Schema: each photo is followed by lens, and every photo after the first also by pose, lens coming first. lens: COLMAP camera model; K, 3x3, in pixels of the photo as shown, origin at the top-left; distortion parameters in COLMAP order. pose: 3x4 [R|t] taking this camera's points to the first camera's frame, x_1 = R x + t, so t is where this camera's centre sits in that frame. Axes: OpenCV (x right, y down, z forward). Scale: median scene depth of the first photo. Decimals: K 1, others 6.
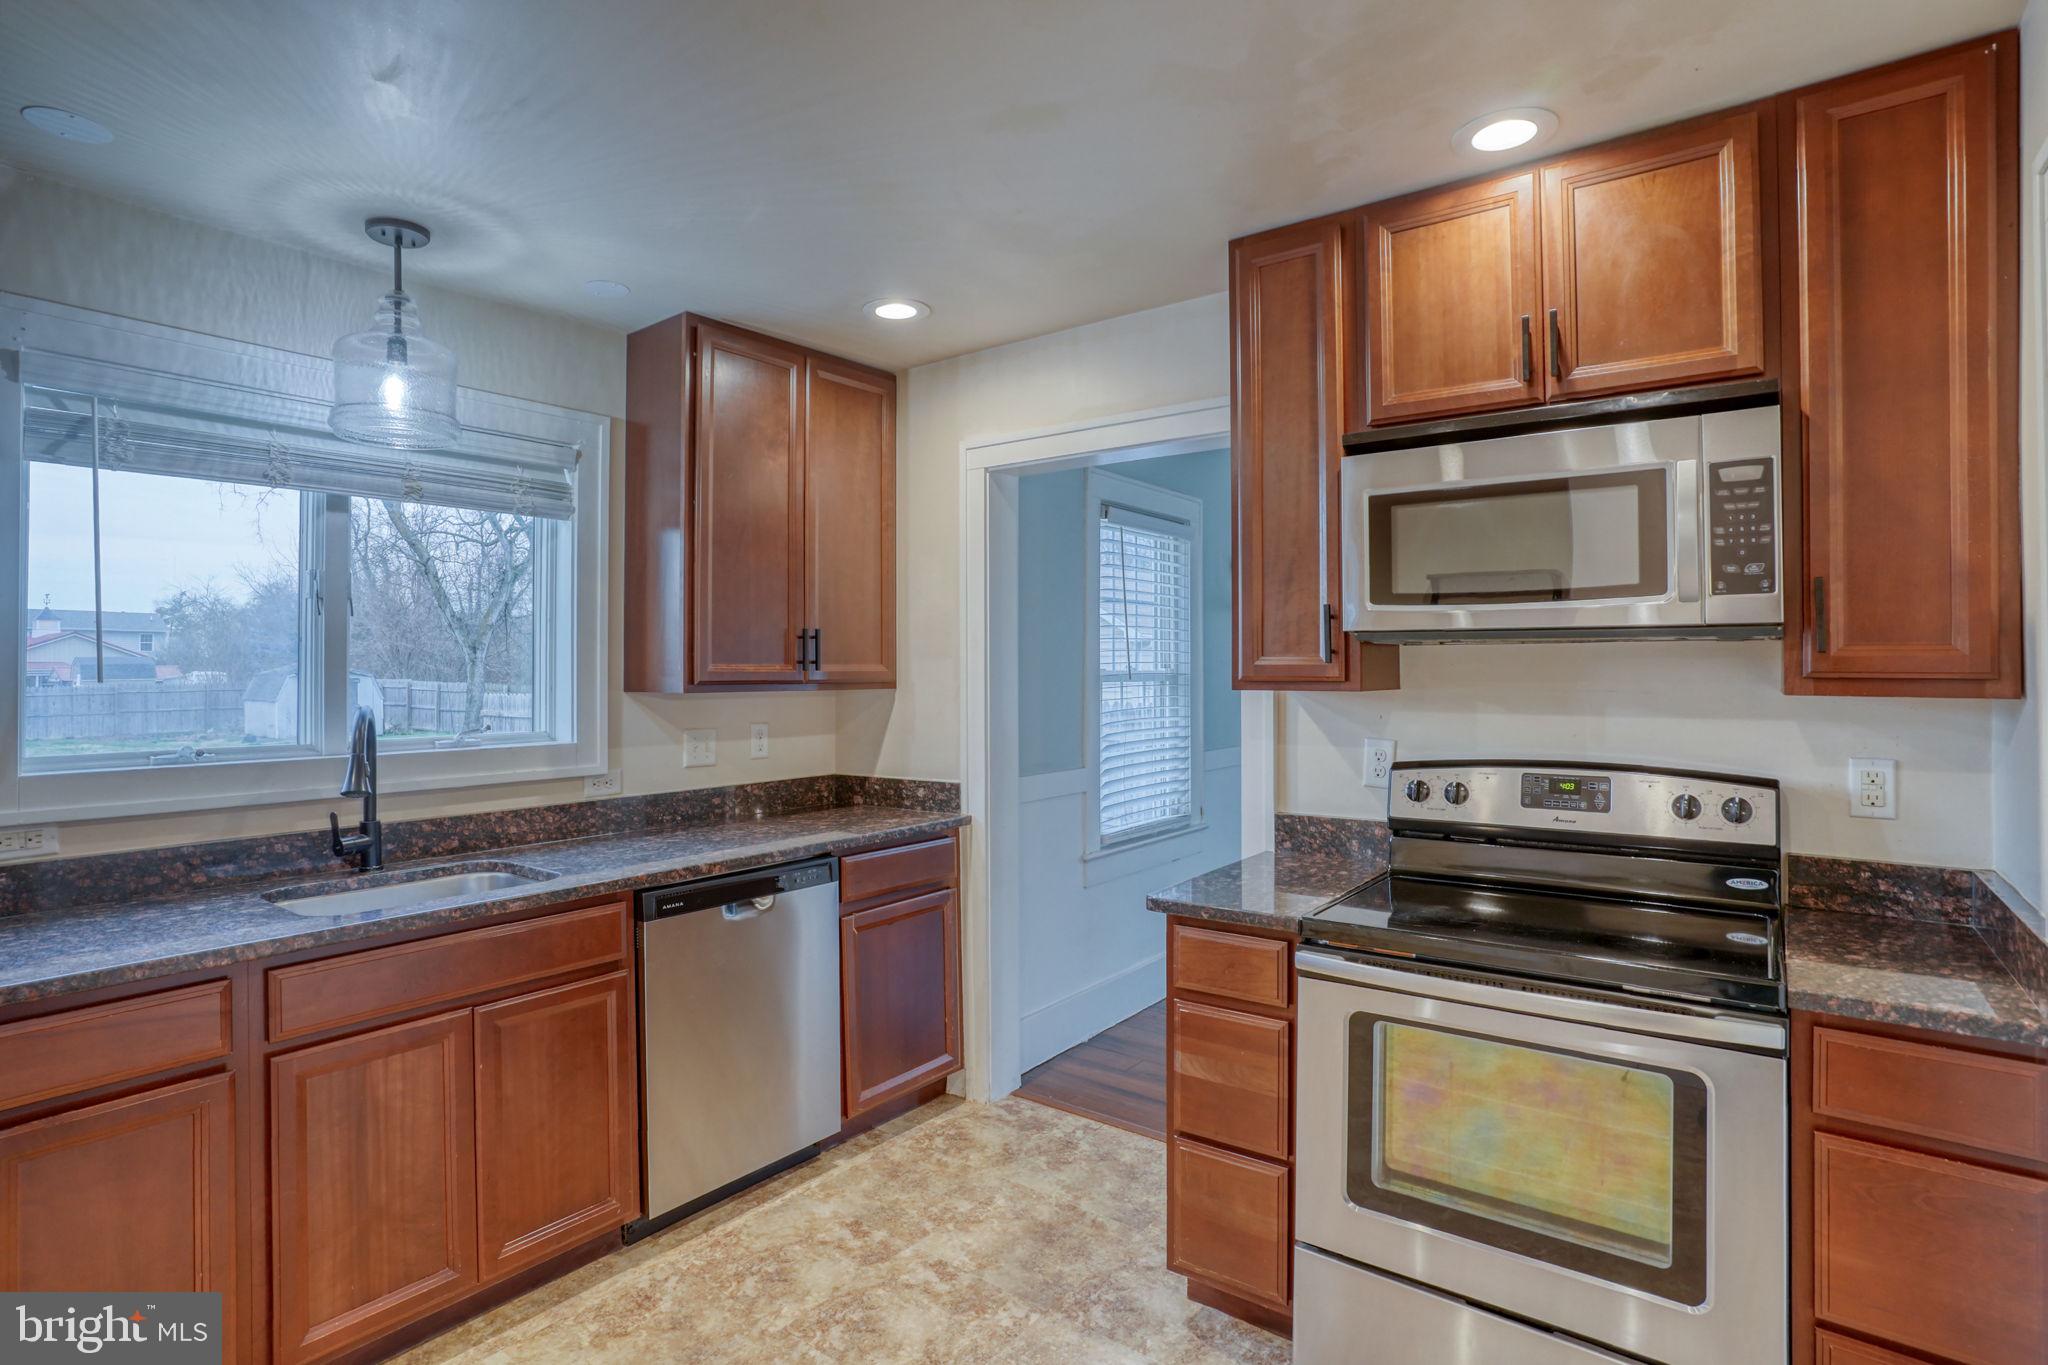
lens RADIAL K [[1012.0, 0, 1035.8], [0, 1012.0, 654.3], [0, 0, 1]] dist [-0.046959, 0.001642]
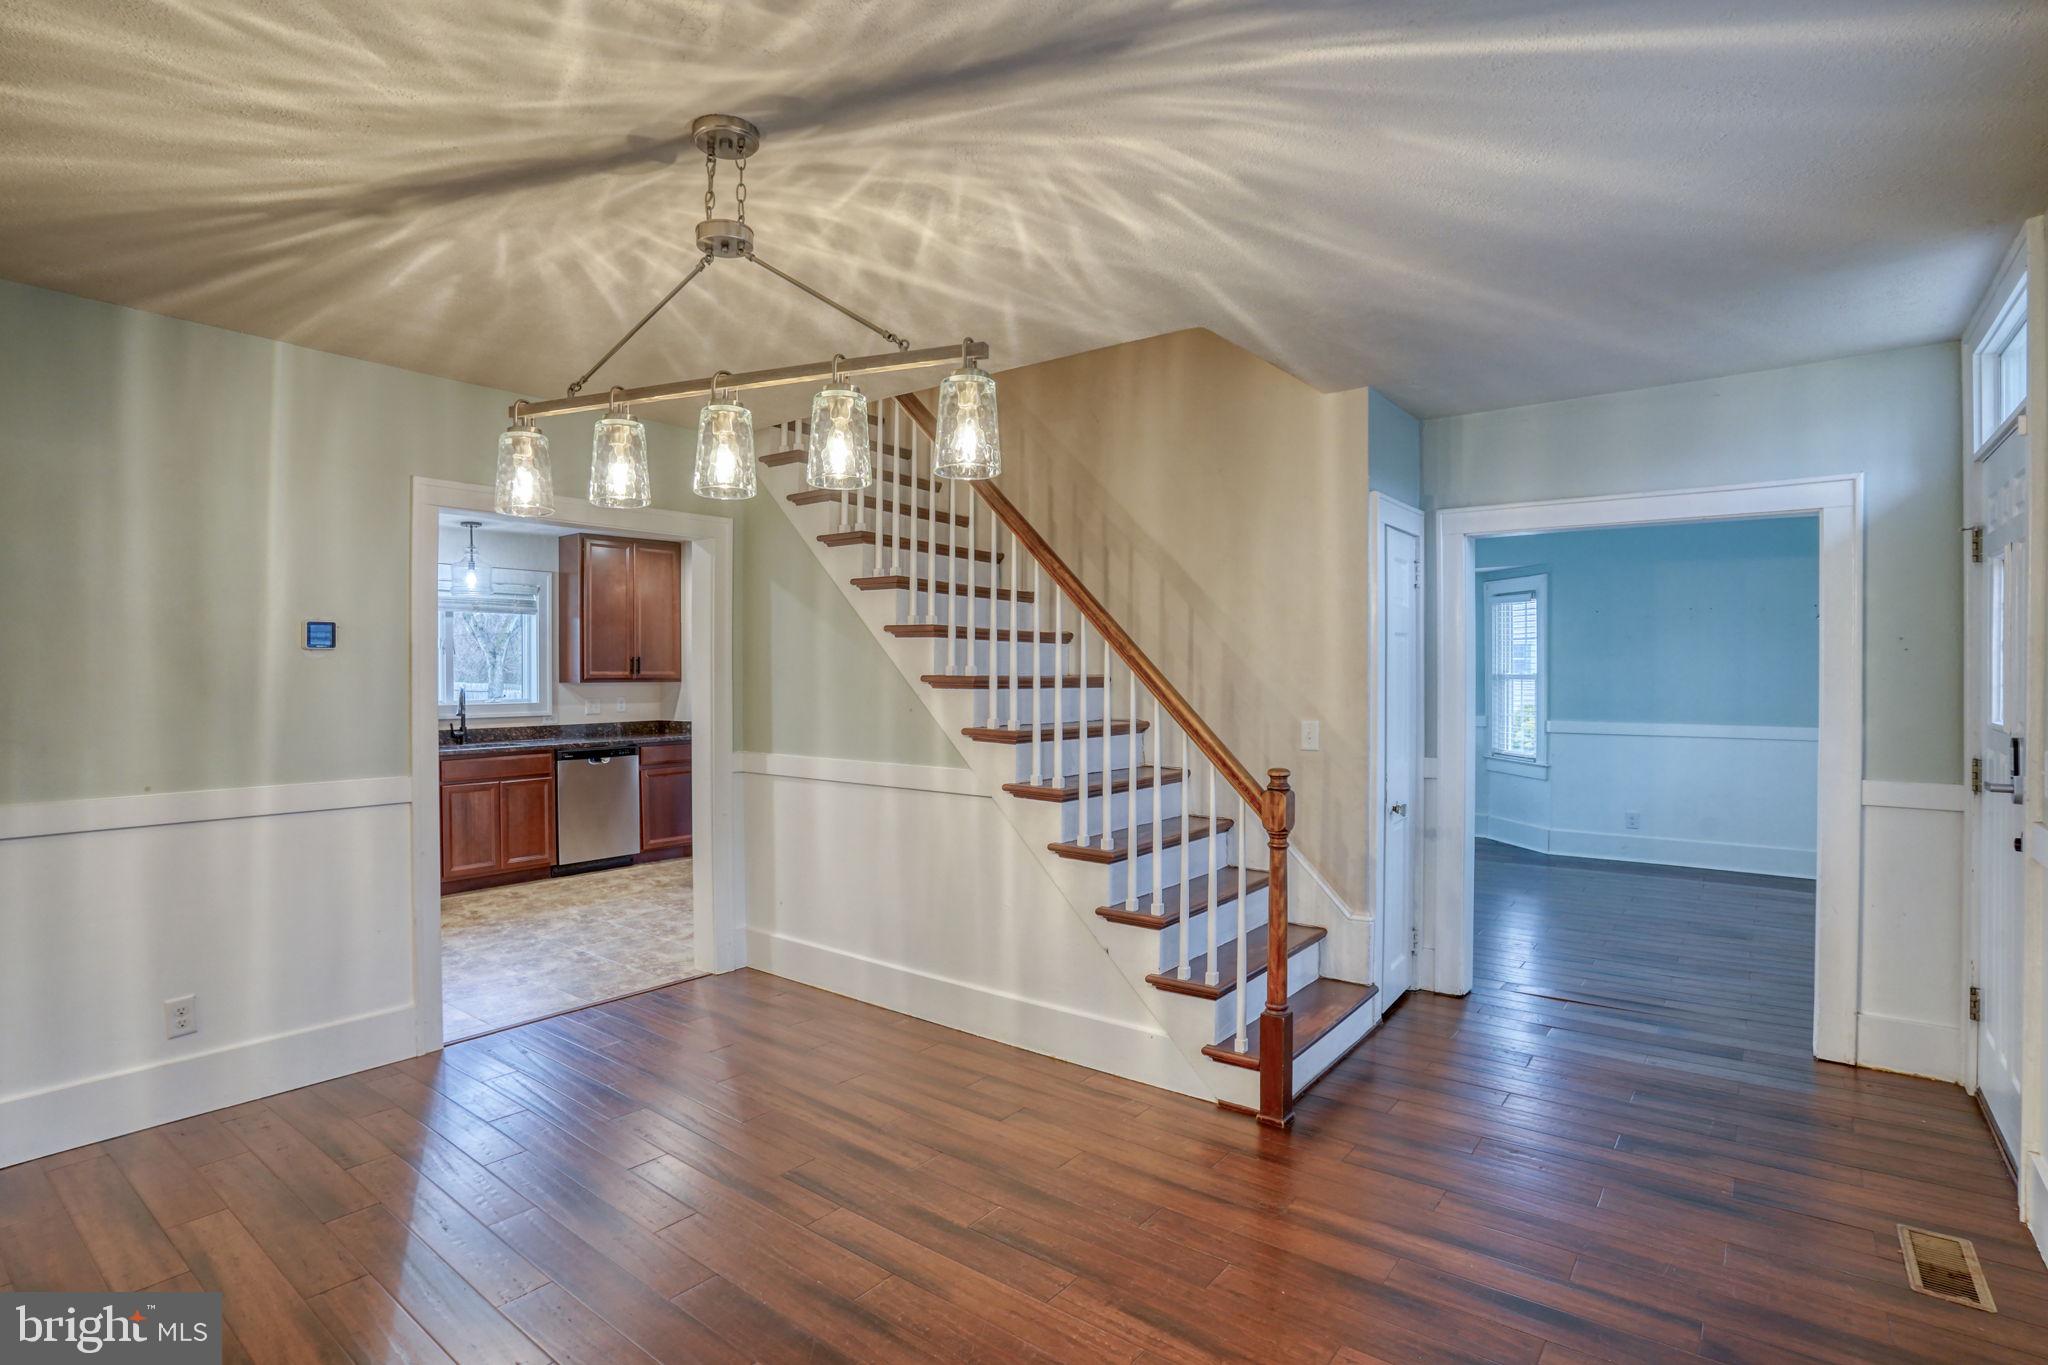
lens RADIAL K [[1012.0, 0, 1020.3], [0, 1012.0, 675.5], [0, 0, 1]] dist [-0.046959, 0.001642]
pose [[0.999624, -0.000588, -0.027428, 0.865476], [0.001147, 0.999793, 0.020336, -0.032074], [0.027410, -0.020360, 0.999417, -1.564968]]
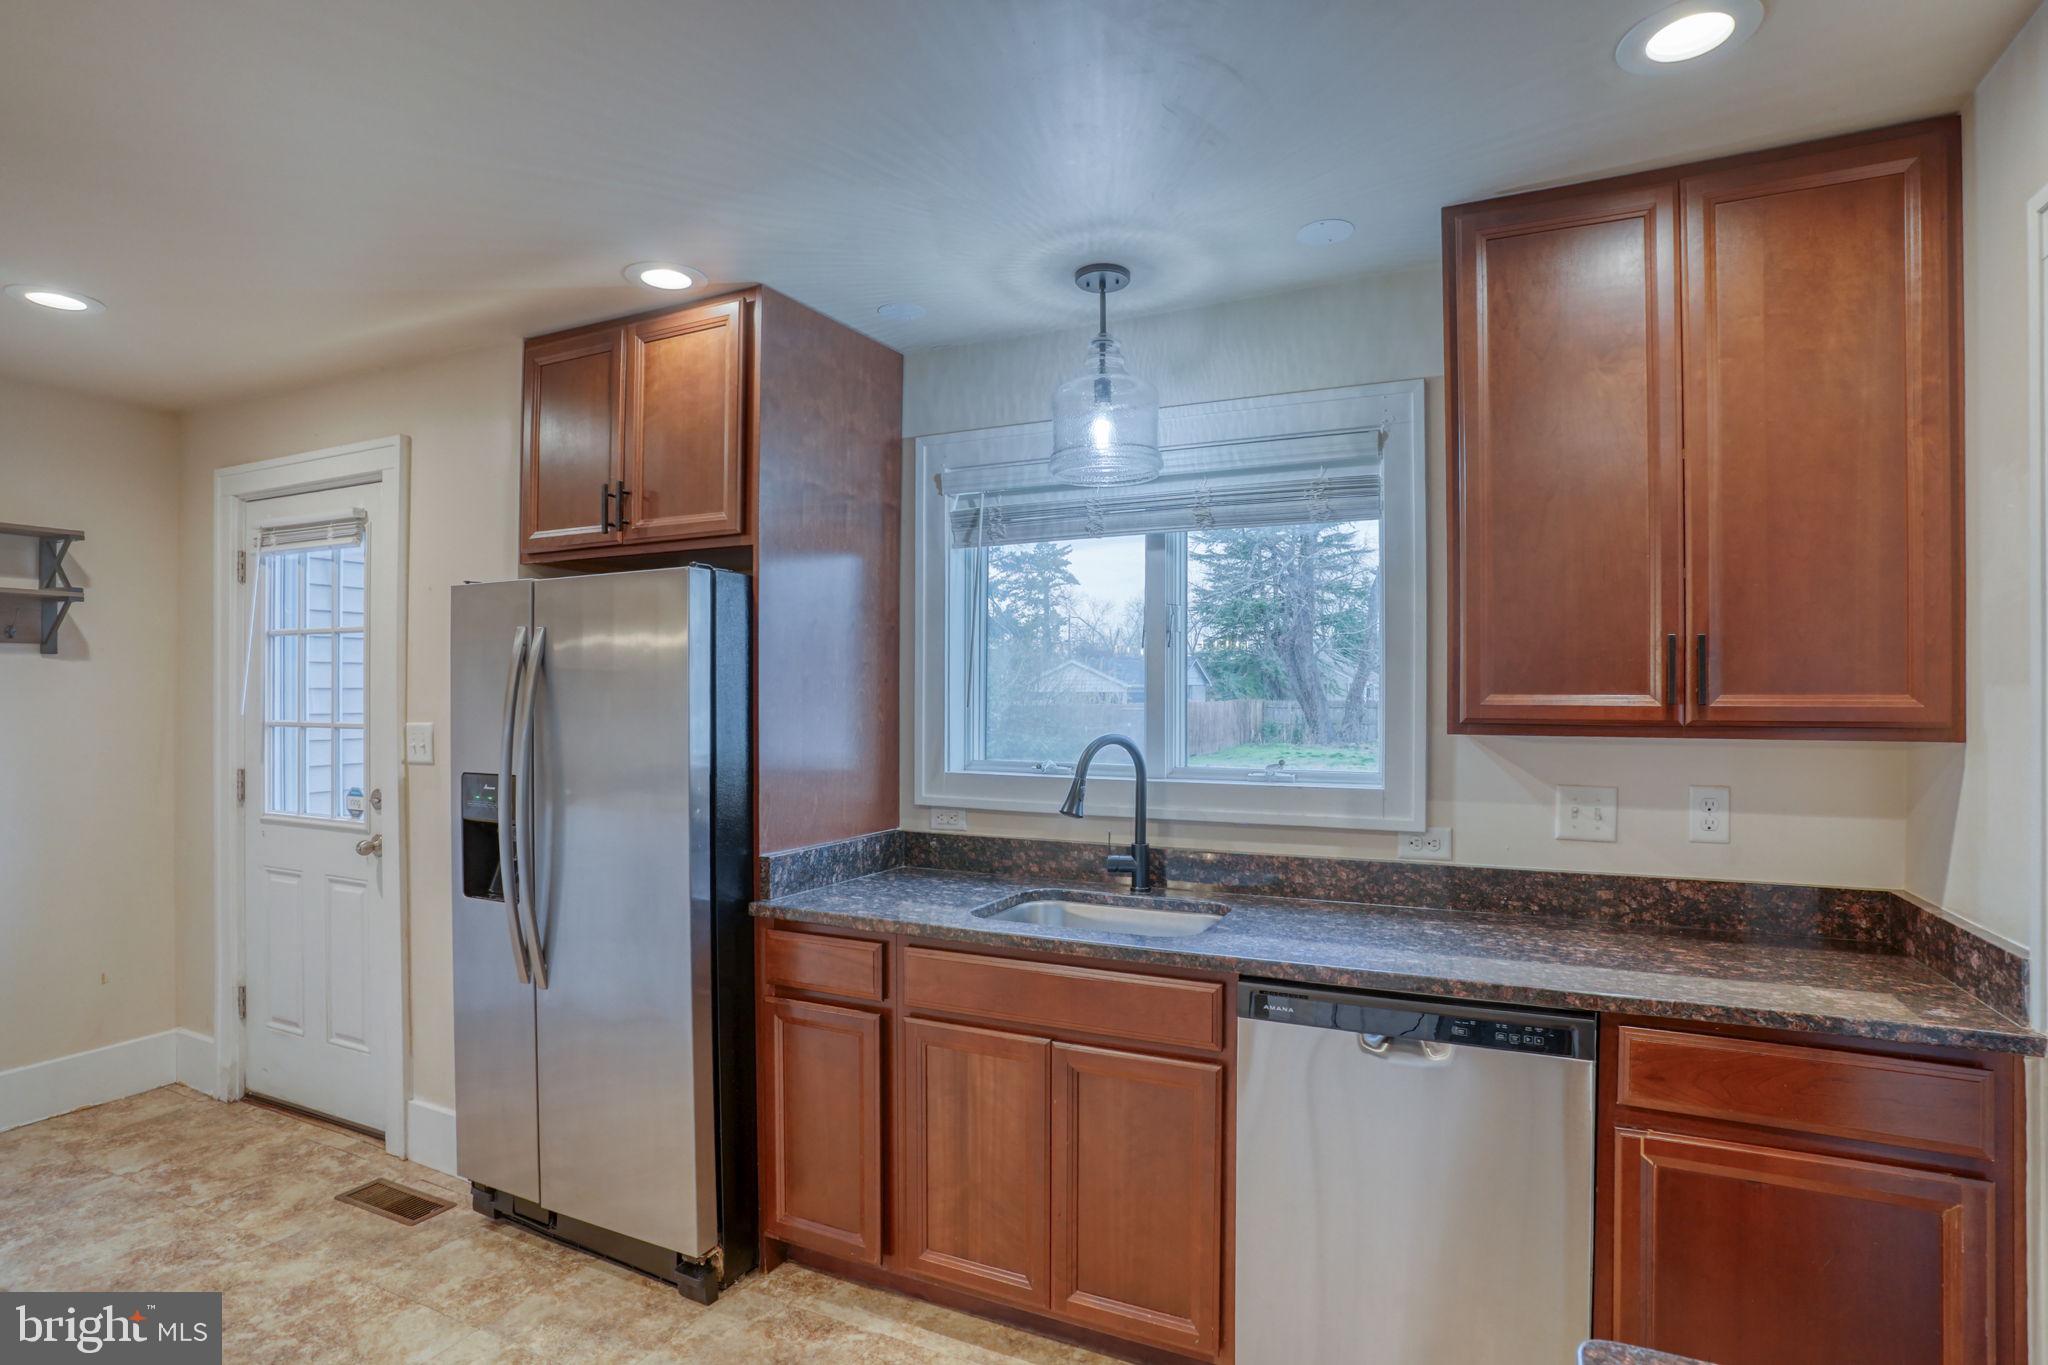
lens RADIAL K [[1078.2, 0, 1023.5], [0, 1078.2, 686.0], [0, 0, 1]] dist [-0.056651, 0.000837]
pose [[0.178454, 0.005918, -0.983931, 0.363036], [0.017031, 0.999814, 0.009103, -0.009229], [0.983801, -0.018381, 0.178320, 0.576498]]
